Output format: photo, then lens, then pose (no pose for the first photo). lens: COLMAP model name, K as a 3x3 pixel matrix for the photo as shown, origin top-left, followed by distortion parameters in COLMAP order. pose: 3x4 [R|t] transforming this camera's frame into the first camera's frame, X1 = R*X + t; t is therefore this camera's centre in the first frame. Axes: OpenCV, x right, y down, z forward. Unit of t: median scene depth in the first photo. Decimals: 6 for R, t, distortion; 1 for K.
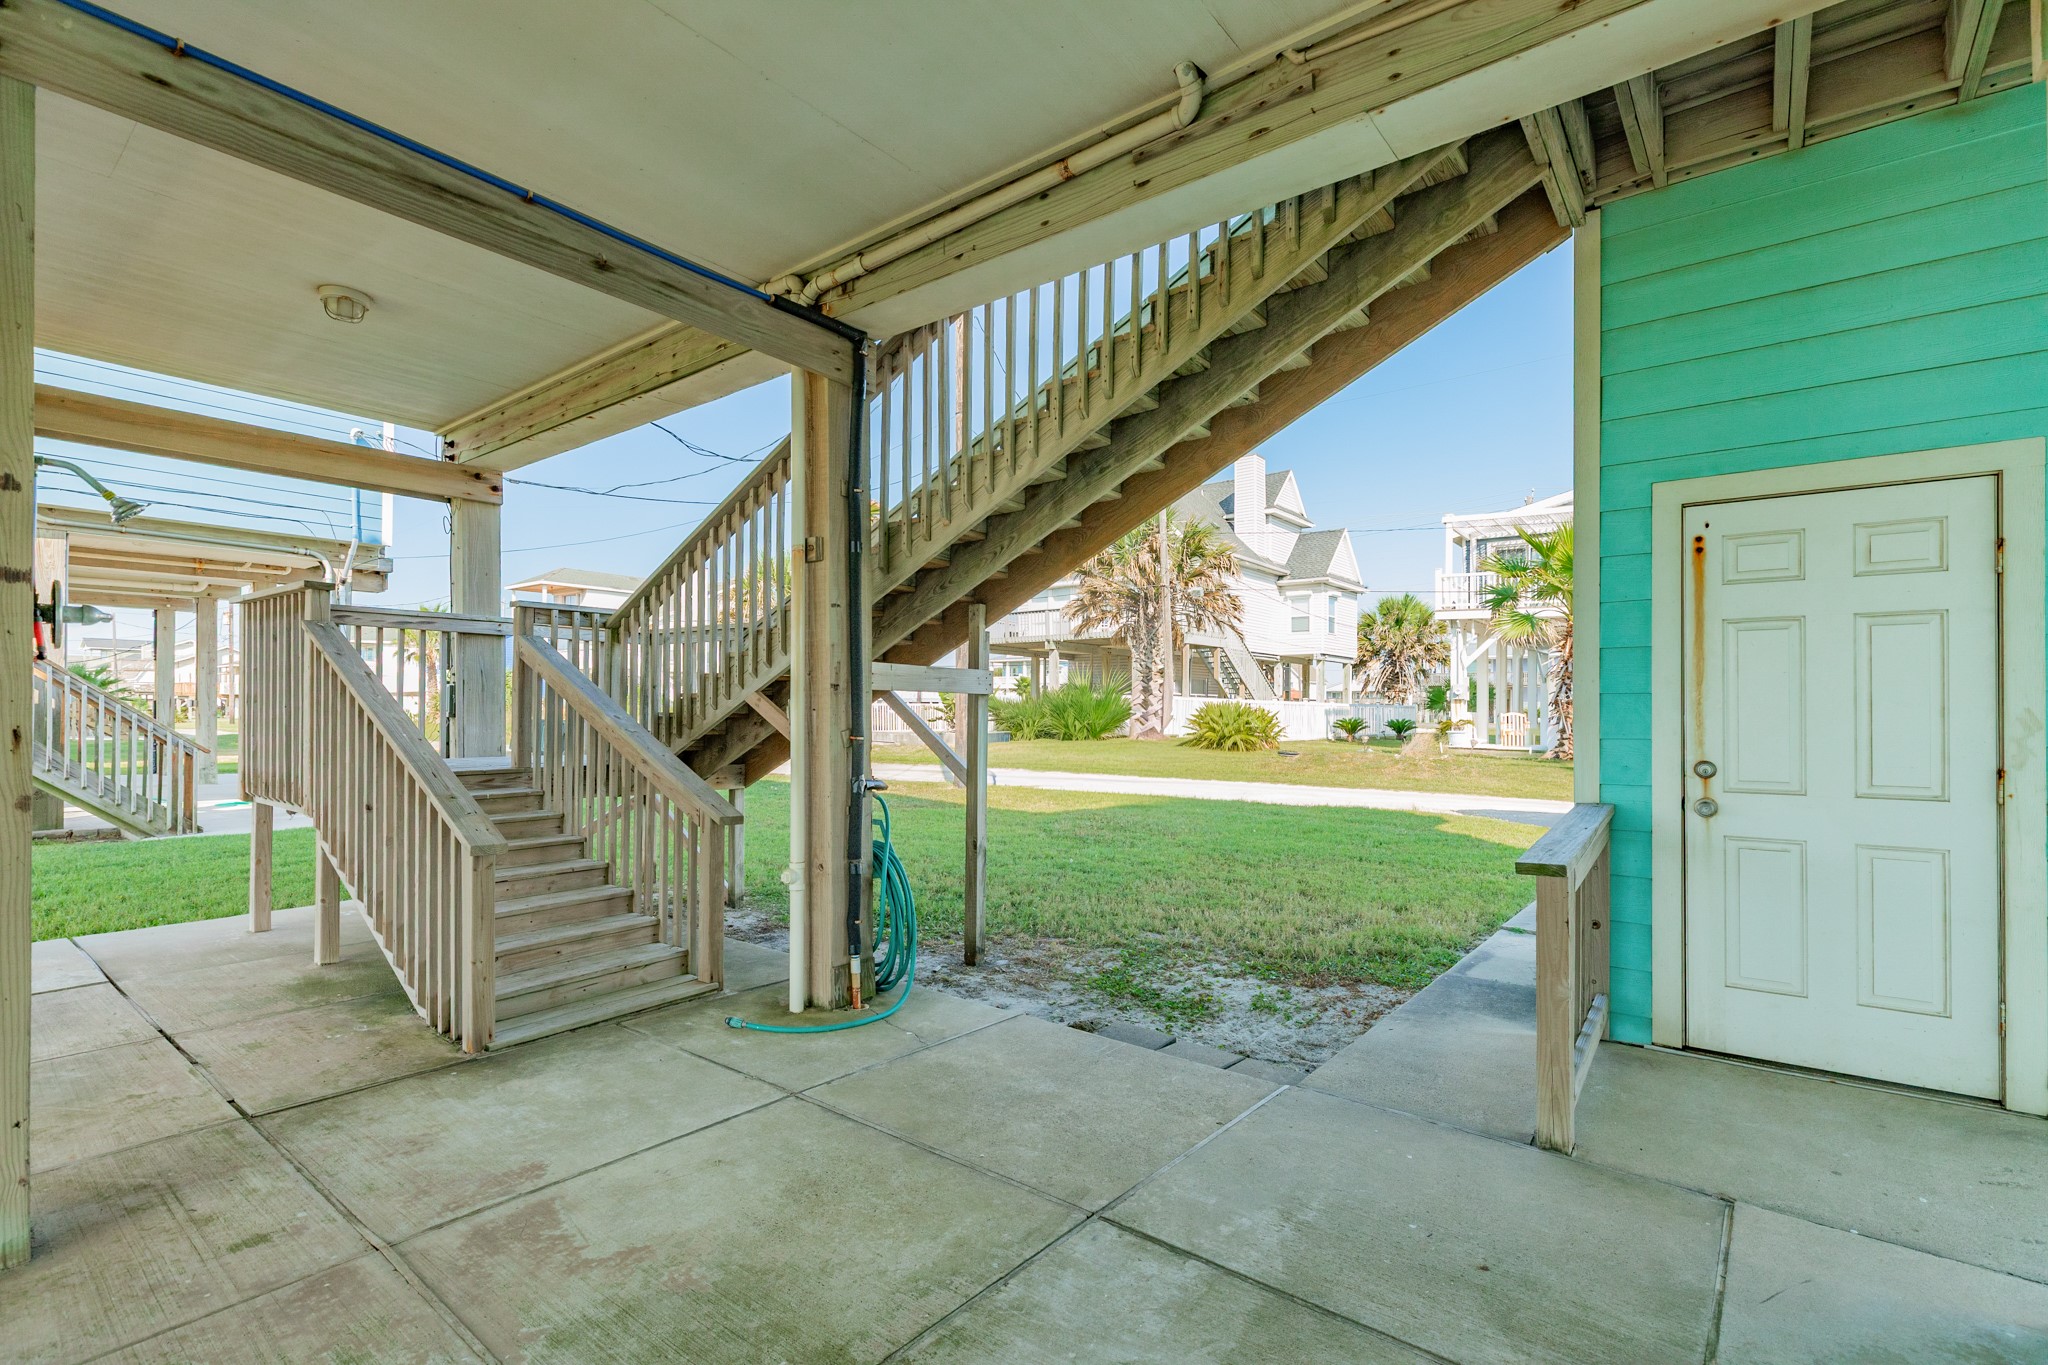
lens RADIAL K [[934.1, 0, 1015.8], [0, 934.1, 703.0], [0, 0, 1]] dist [0.011965, -0.000106]
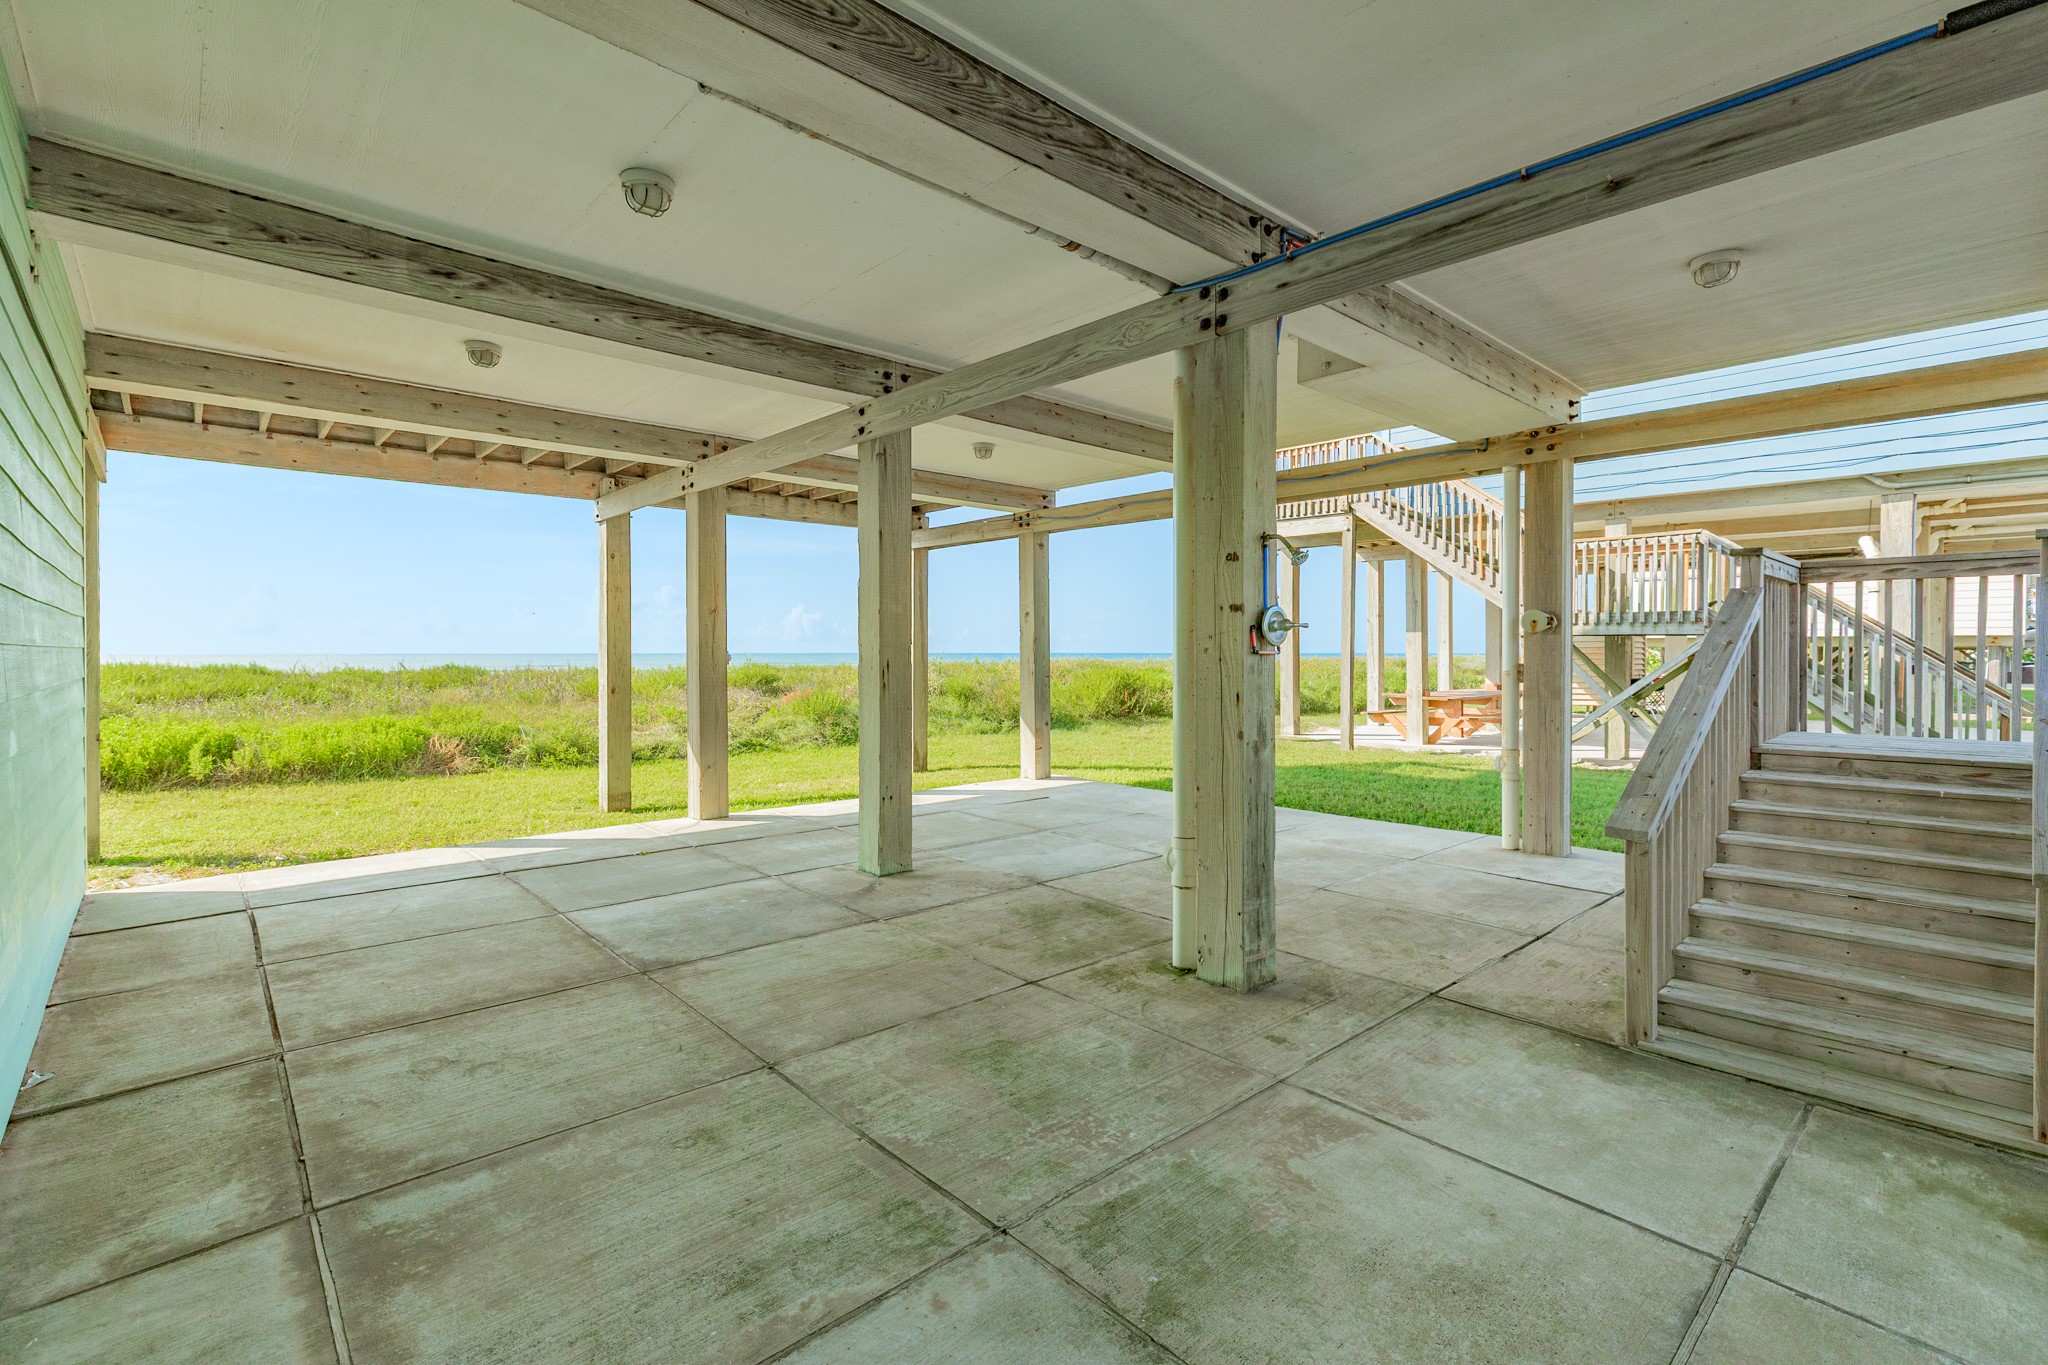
lens RADIAL K [[934.1, 0, 1016.8], [0, 934.1, 663.4], [0, 0, 1]] dist [0.011965, -0.000106]
pose [[-0.149910, 0.008087, -0.988667, 0.530121], [0.007451, 0.999947, 0.007049, -0.031899], [0.988672, -0.006310, -0.149963, 0.596147]]
